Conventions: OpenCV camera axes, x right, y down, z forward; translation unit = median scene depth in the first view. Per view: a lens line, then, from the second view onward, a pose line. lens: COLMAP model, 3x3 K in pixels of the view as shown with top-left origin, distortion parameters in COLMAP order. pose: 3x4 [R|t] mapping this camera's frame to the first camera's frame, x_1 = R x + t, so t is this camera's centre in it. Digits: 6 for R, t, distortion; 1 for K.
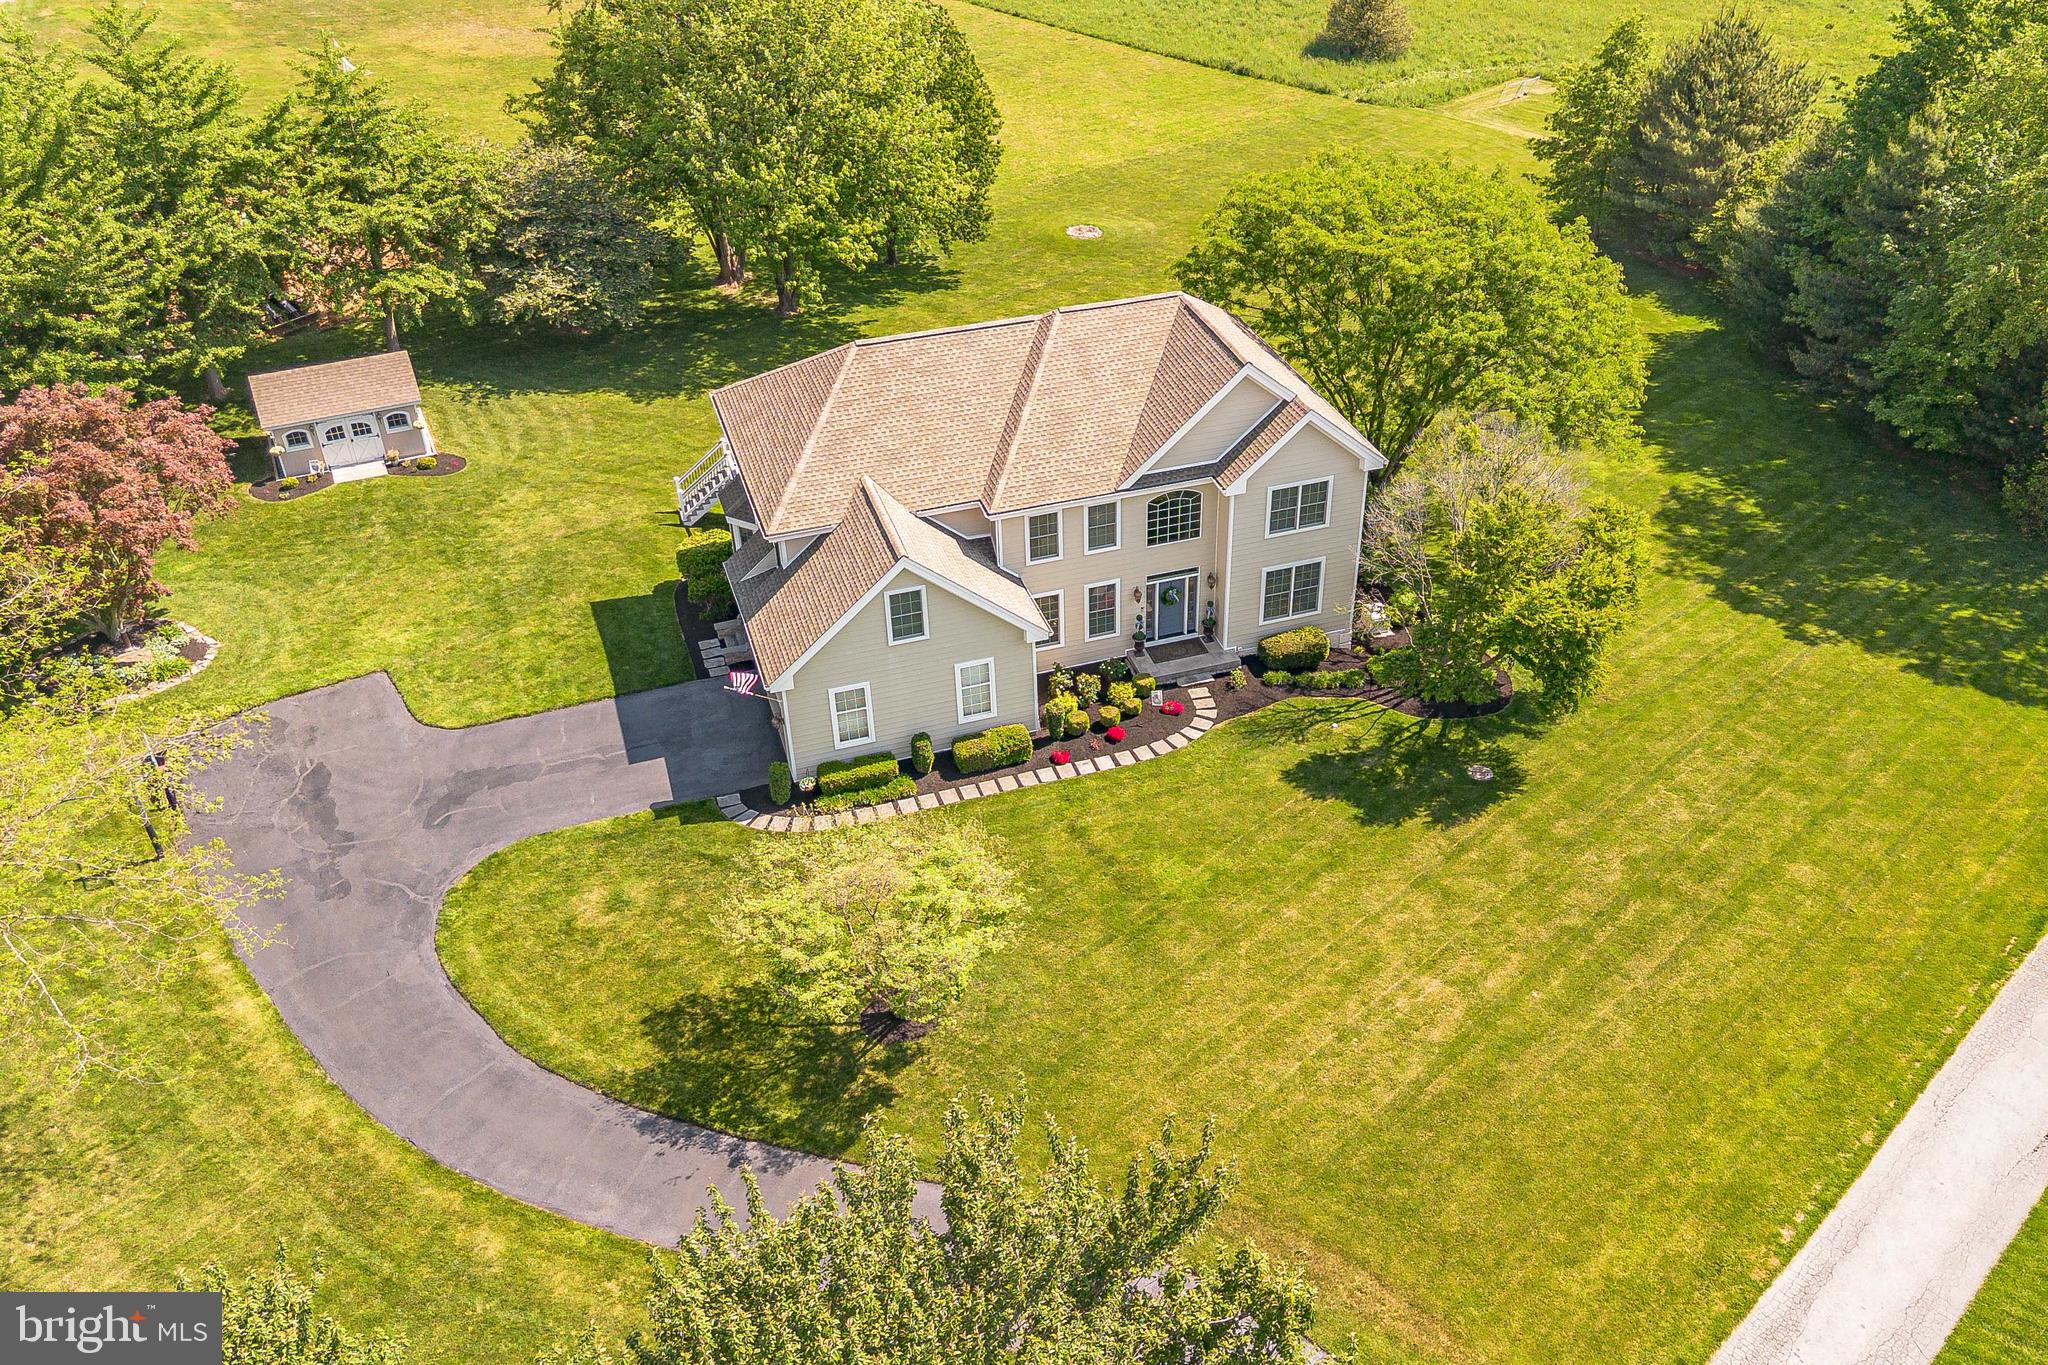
lens RADIAL K [[1708.2, 0, 1100.6], [0, 1708.2, 678.8], [0, 0, 1]] dist [0.097850, -0.104564]
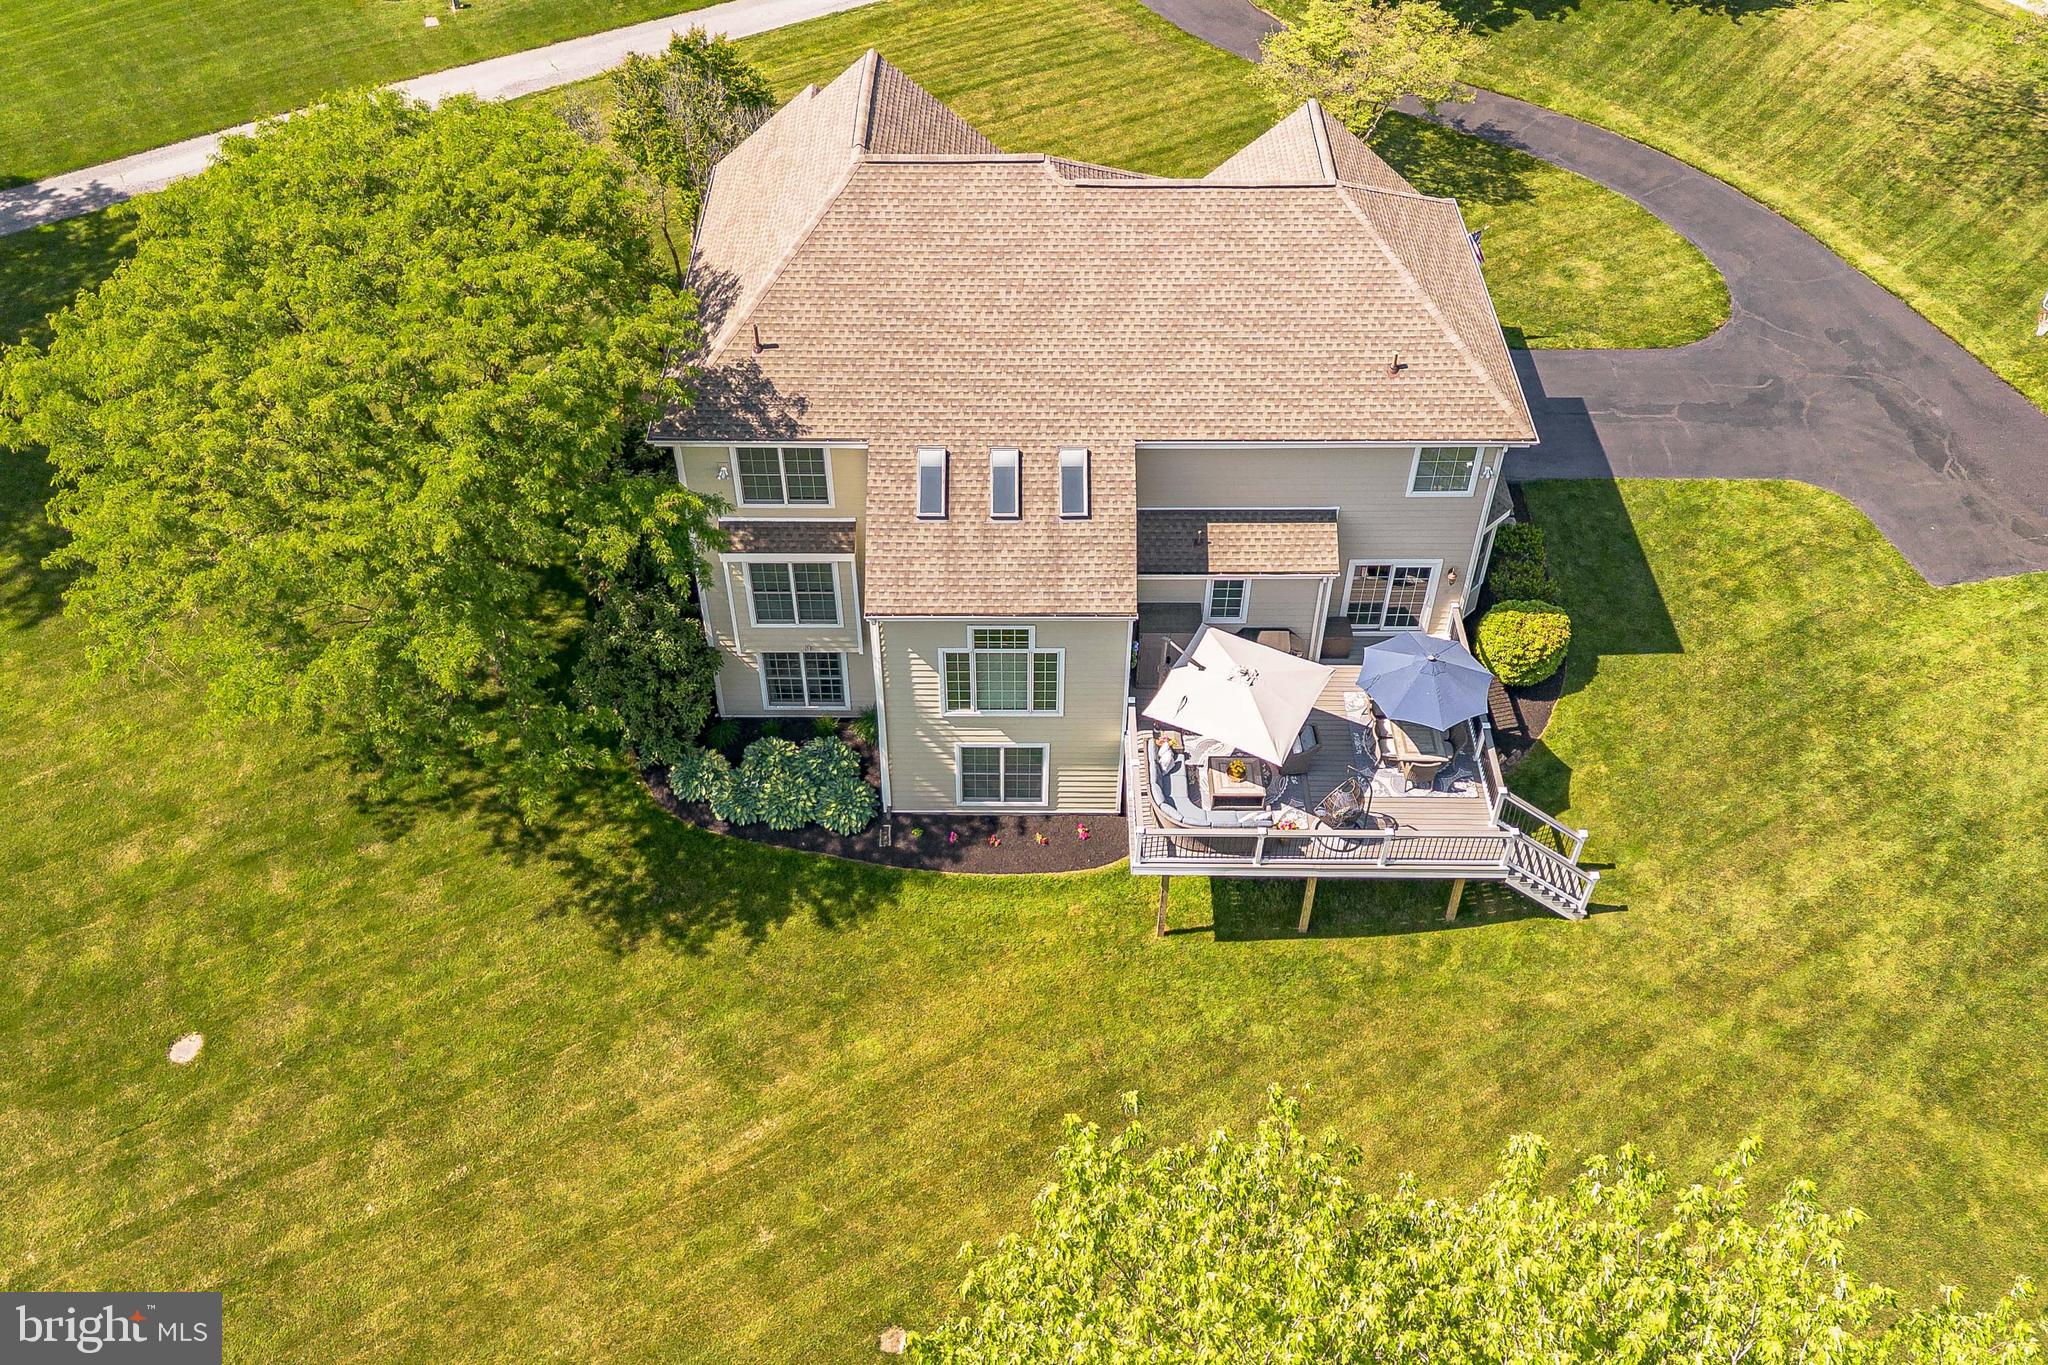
lens RADIAL K [[1694.0, 0, 1017.3], [0, 1694.0, 689.6], [0, 0, 1]] dist [0.115541, -0.185149]
pose [[-0.944443, -0.226413, 0.238255, -0.235851], [0.194355, 0.199868, 0.960354, -0.866556], [-0.265056, 0.953305, -0.144759, 1.342401]]
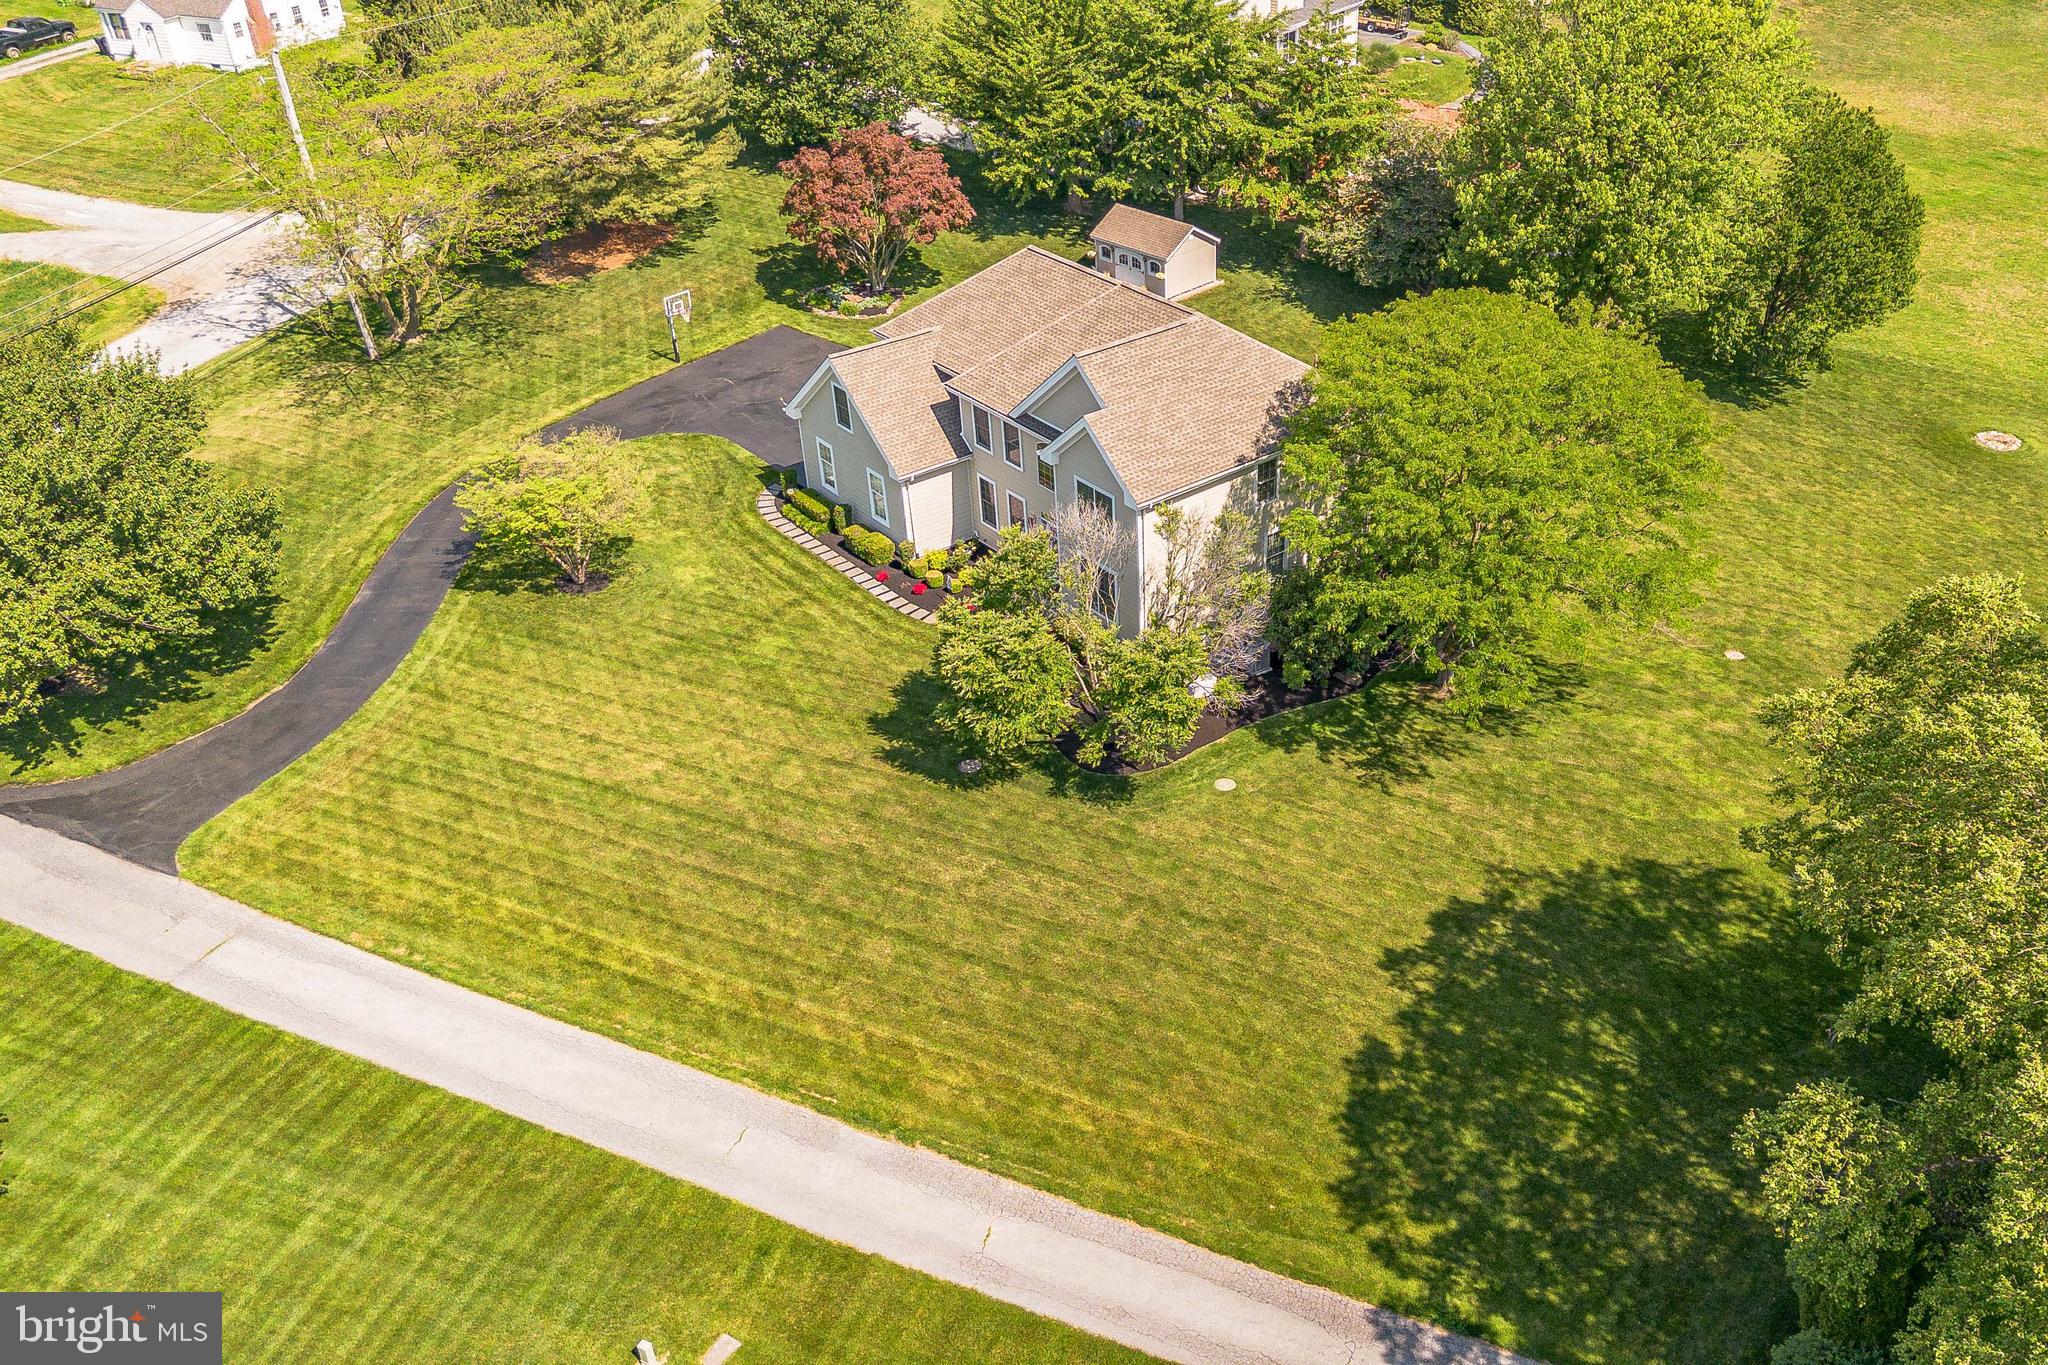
lens RADIAL K [[1674.3, 0, 1175.5], [0, 1674.3, 700.7], [0, 0, 1]] dist [0.138530, -0.294486]
pose [[0.371238, 0.513304, -0.773758, 1.036773], [-0.530522, 0.801155, 0.276942, -0.330077], [0.762055, 0.307685, 0.569738, 0.474944]]
